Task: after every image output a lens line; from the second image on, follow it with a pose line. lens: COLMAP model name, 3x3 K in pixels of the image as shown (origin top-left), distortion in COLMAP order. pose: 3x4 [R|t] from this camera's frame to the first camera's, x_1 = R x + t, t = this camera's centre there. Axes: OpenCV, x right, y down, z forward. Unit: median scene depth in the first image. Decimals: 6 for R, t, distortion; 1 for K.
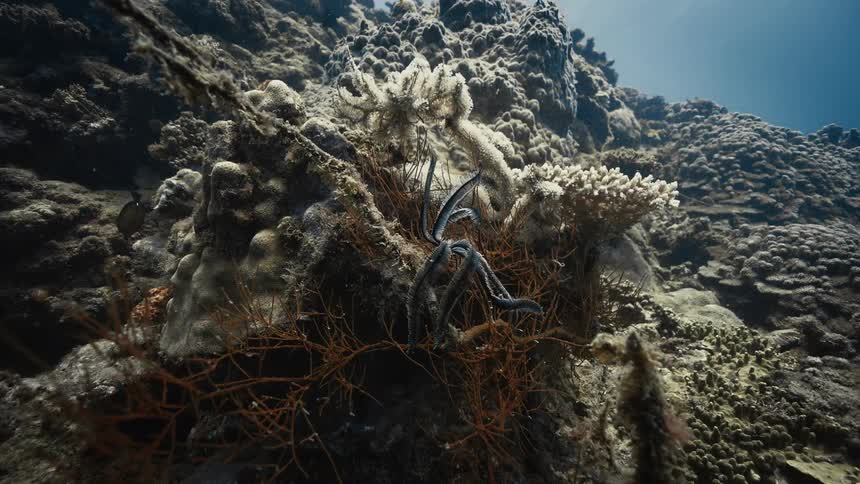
lens RADIAL K [[386.6, 0, 428.9], [0, 386.6, 247.6], [0, 0, 1]] dist [0.001224, 0.001527]
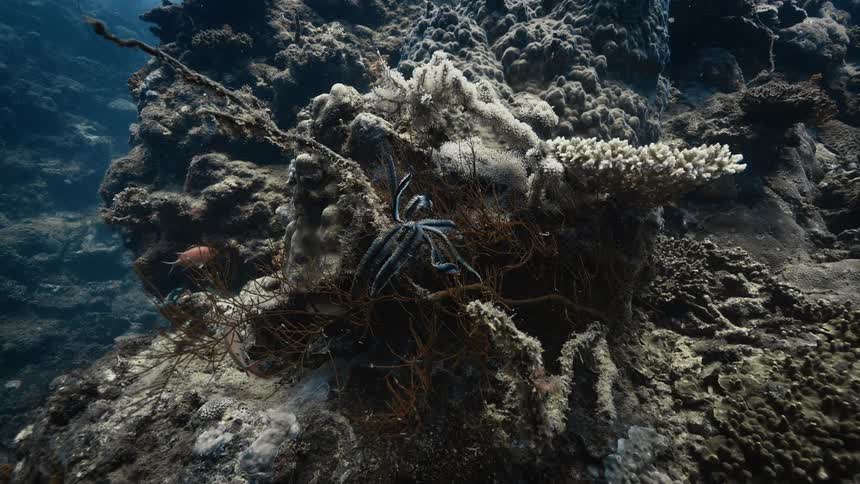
lens RADIAL K [[386.6, 0, 428.9], [0, 386.6, 247.6], [0, 0, 1]] dist [0.001224, 0.001527]
pose [[0.930632, 0.035857, -0.364195, 0.239643], [0.009598, 0.992454, 0.122238, -0.037312], [0.365830, -0.117254, 0.923266, -0.075877]]
